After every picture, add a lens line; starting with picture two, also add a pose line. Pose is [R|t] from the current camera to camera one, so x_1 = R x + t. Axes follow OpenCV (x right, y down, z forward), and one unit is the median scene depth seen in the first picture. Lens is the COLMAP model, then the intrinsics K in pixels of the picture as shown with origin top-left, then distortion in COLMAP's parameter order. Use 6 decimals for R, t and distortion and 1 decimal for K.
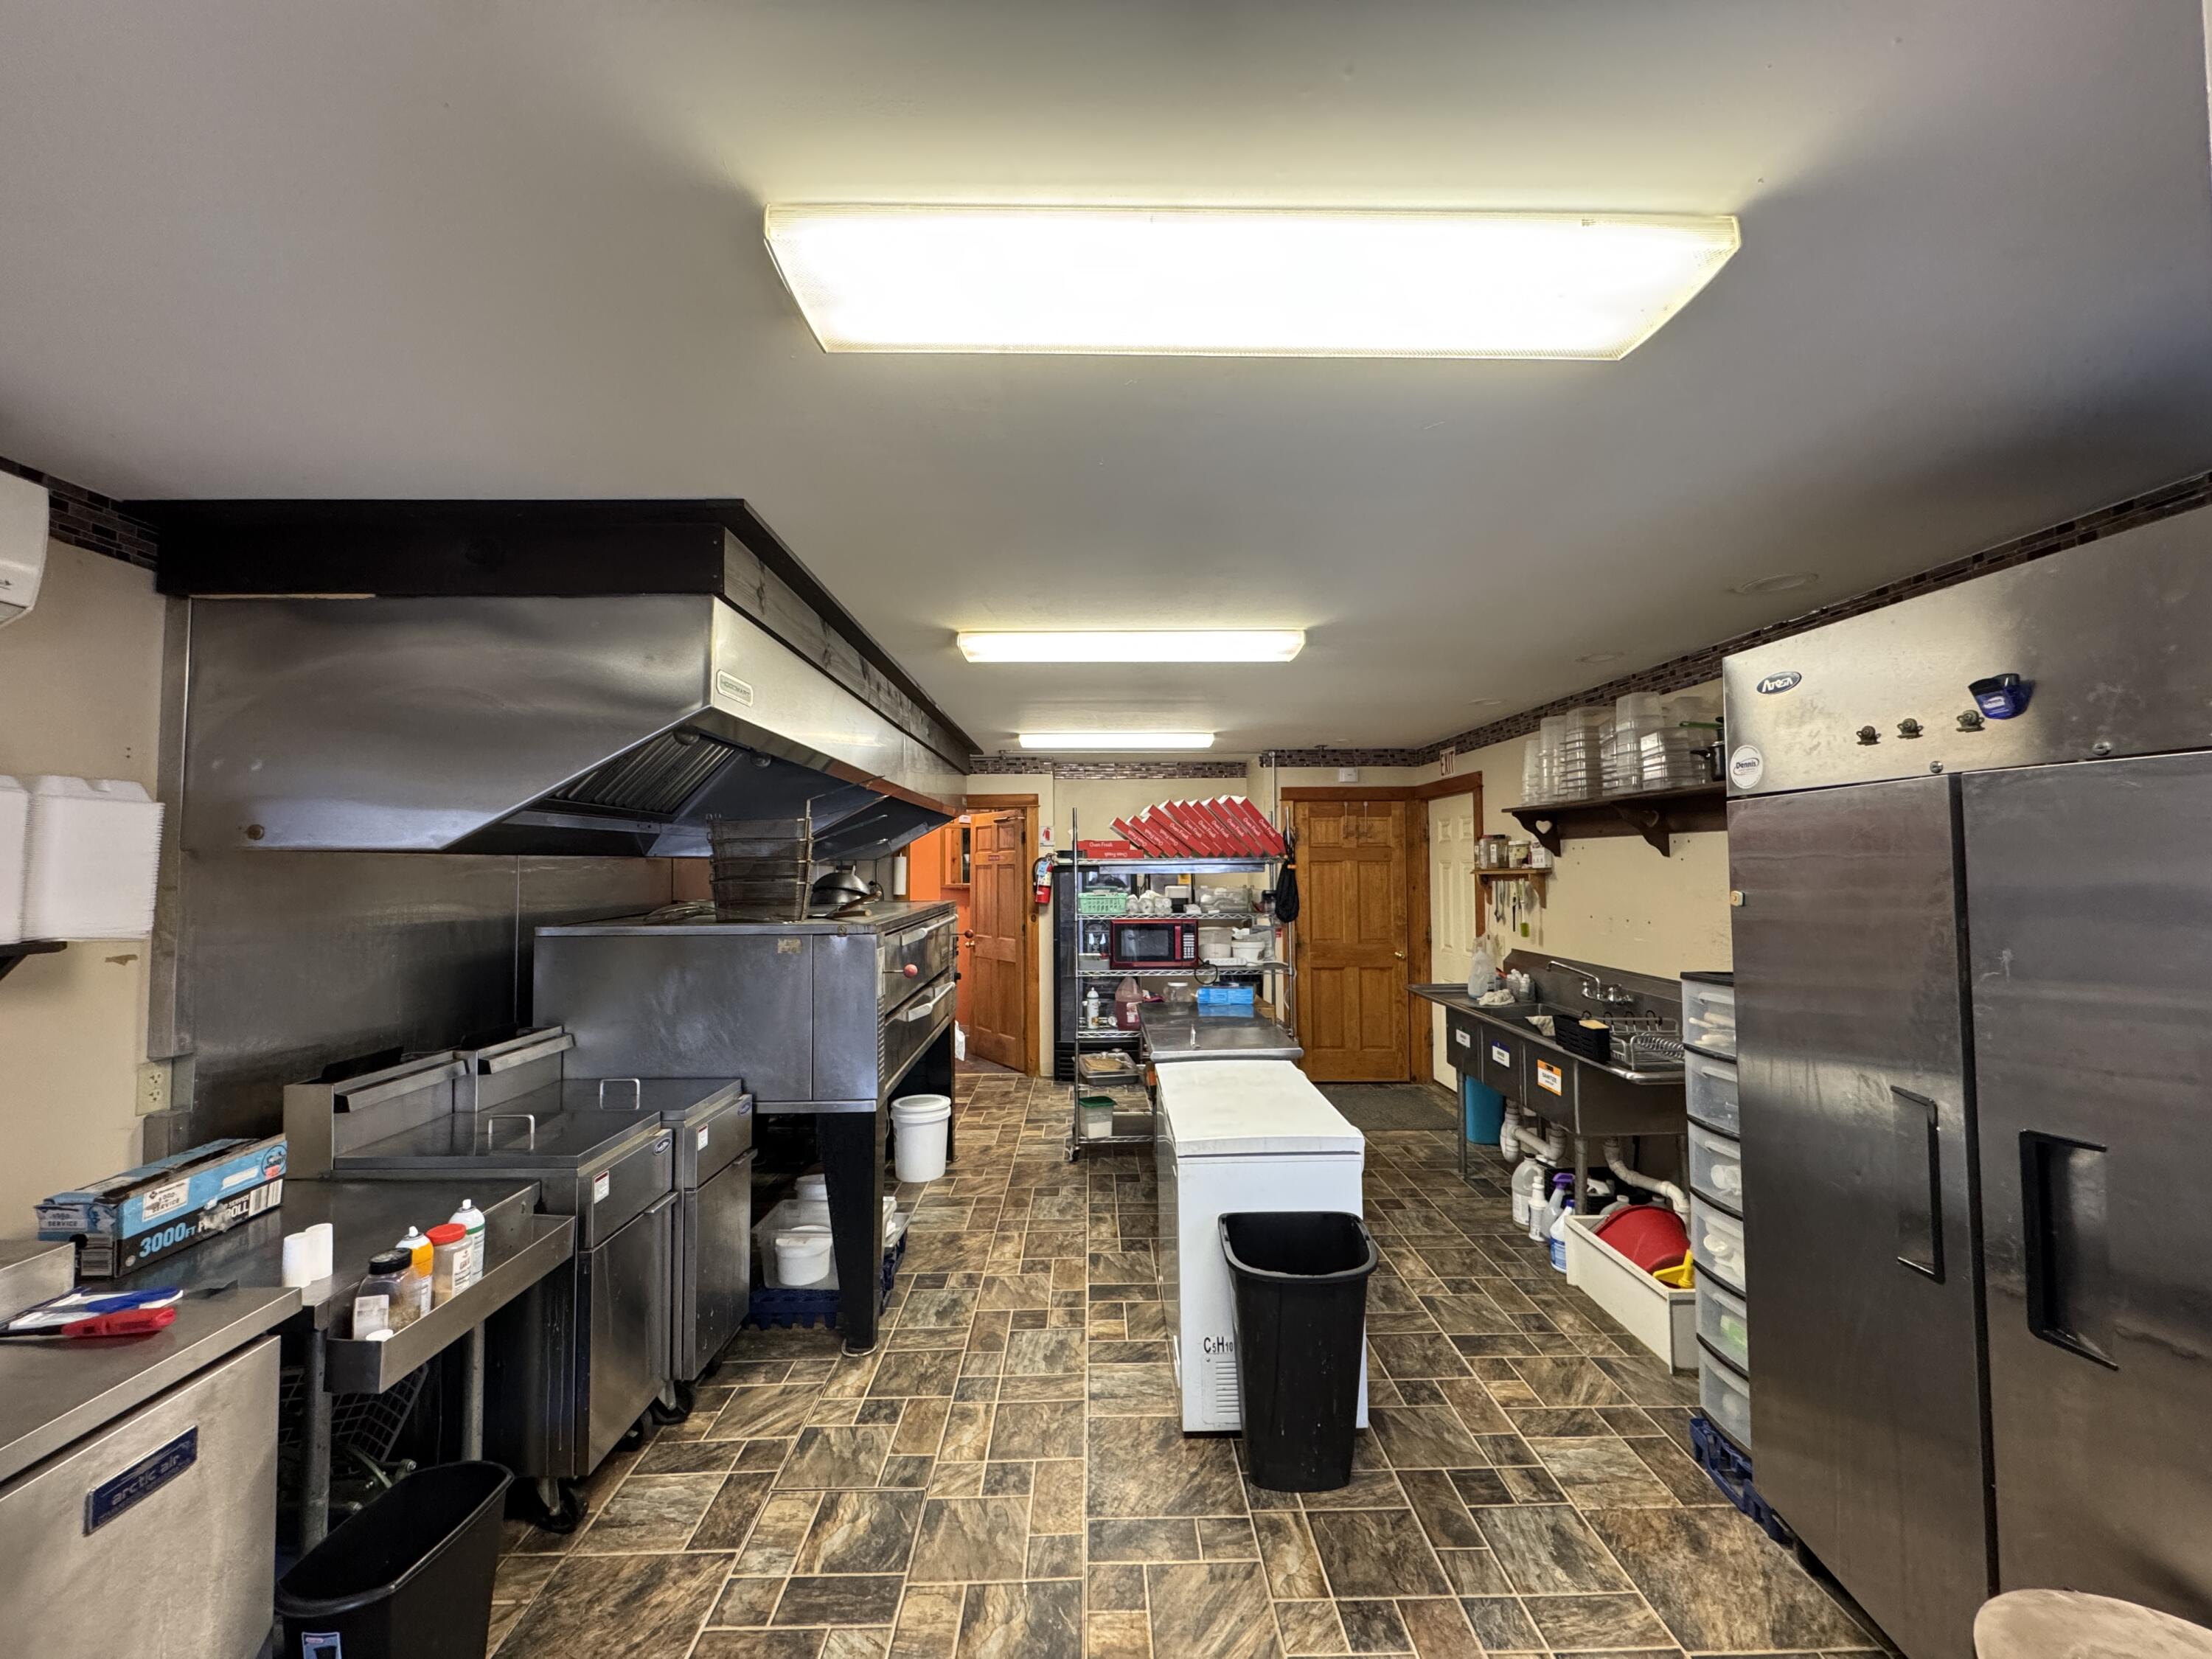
lens RADIAL K [[885.9, 0, 1107.9], [0, 885.9, 825.4], [0, 0, 1]] dist [-0.005106, 0.000613]
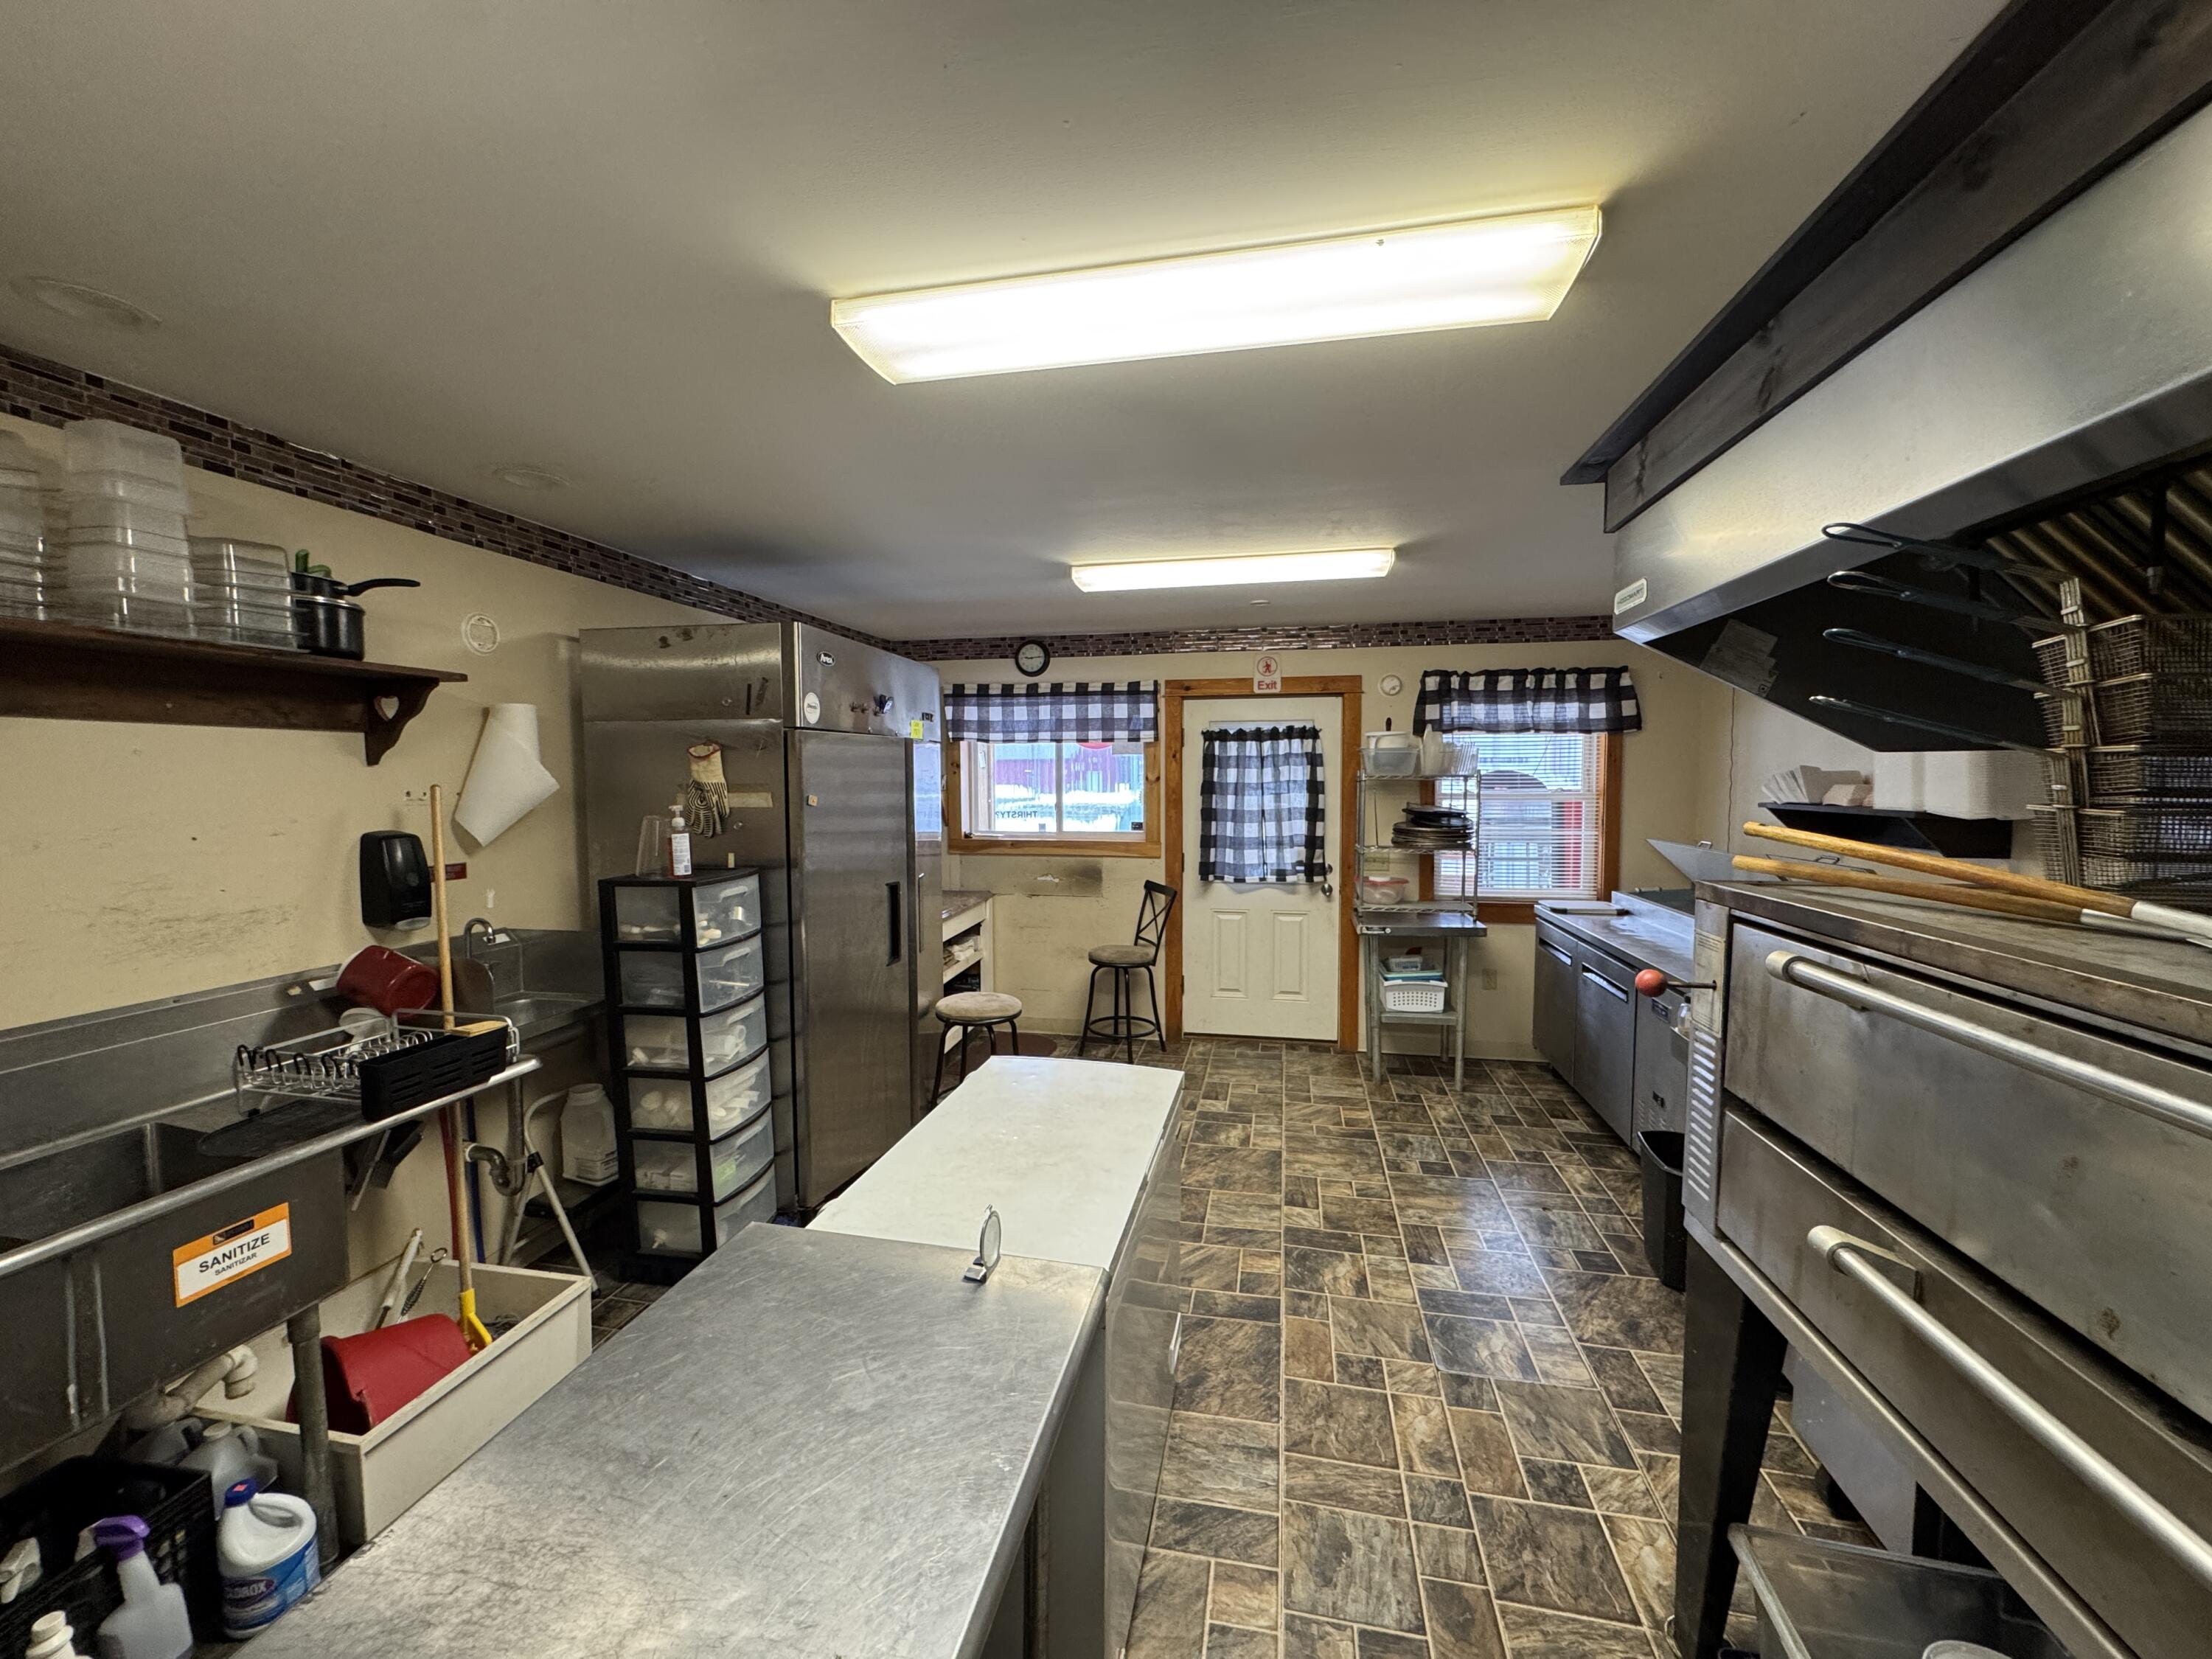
lens RADIAL K [[885.9, 0, 1101.5], [0, 885.9, 834.5], [0, 0, 1]] dist [-0.005106, 0.000613]
pose [[-0.975092, -0.004970, 0.221747, -0.044555], [0.000116, 0.999737, 0.022916, 0.093608], [-0.221802, 0.022371, -0.974835, 2.027412]]
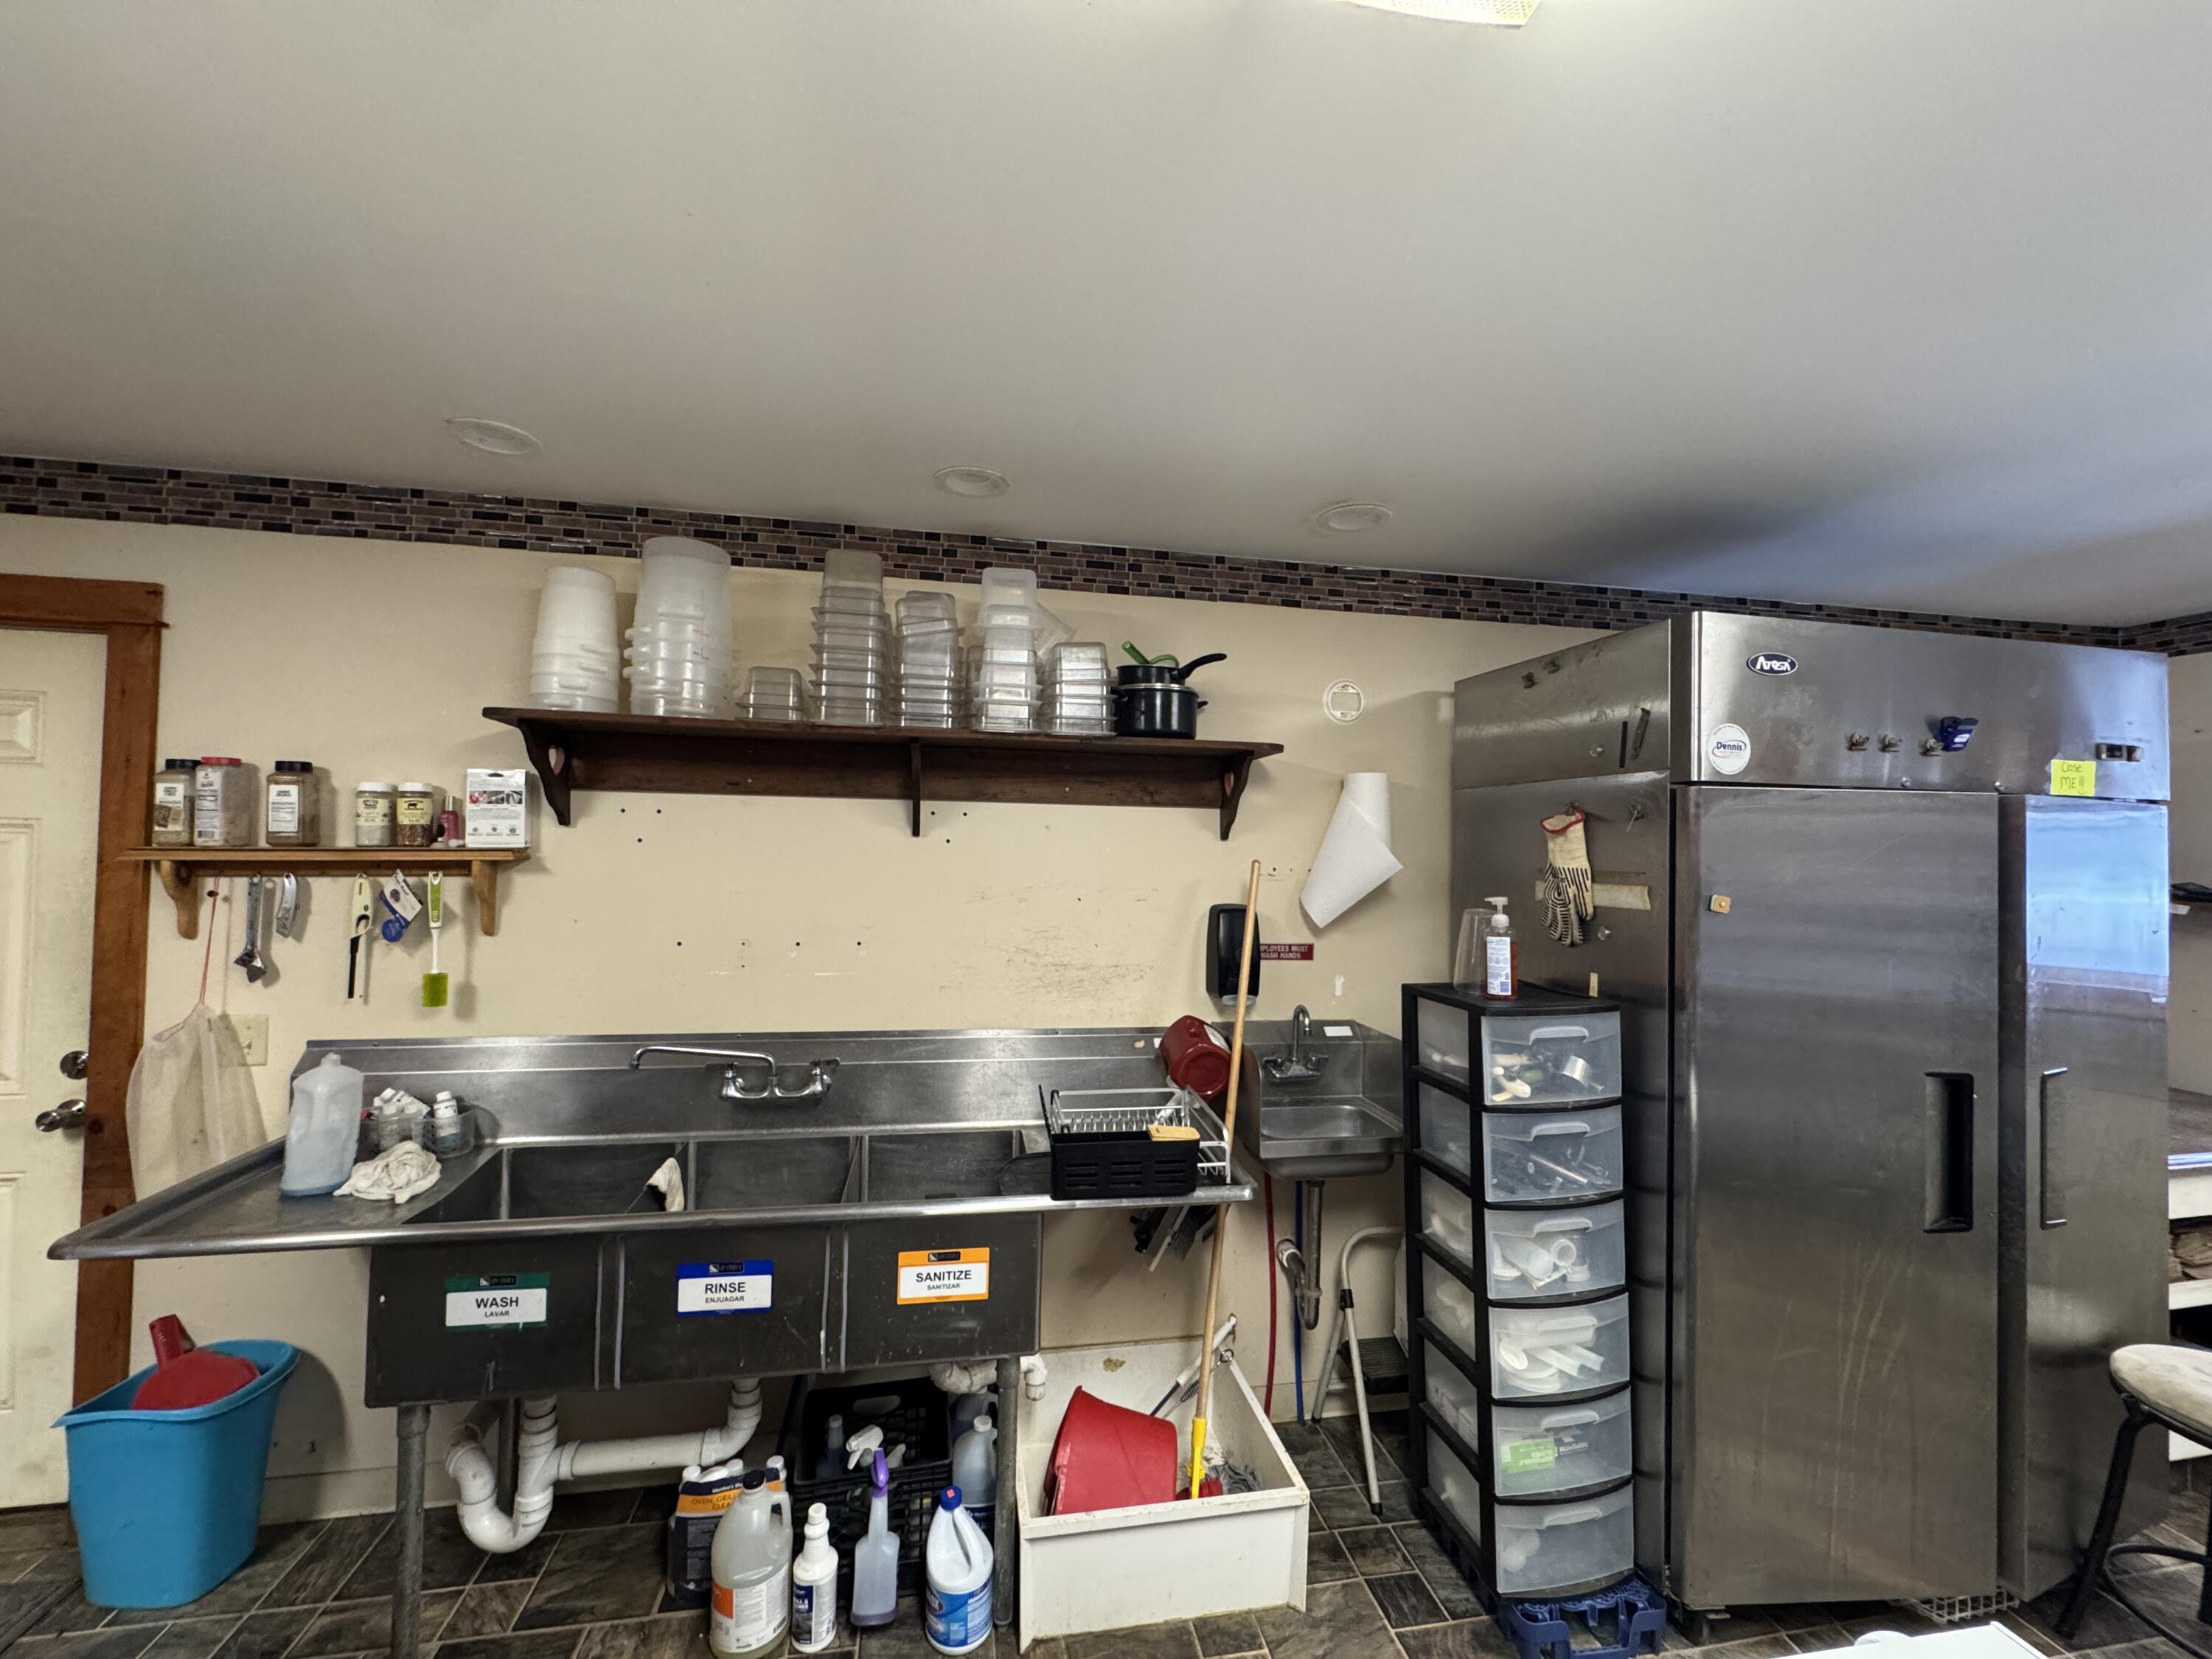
lens RADIAL K [[885.9, 0, 1093.4], [0, 885.9, 828.7], [0, 0, 1]] dist [-0.005106, 0.000613]
pose [[-0.158302, 0.022728, 0.987129, -0.017226], [-0.061667, 0.997556, -0.032857, 0.068031], [-0.985463, -0.066074, -0.156513, 1.536245]]
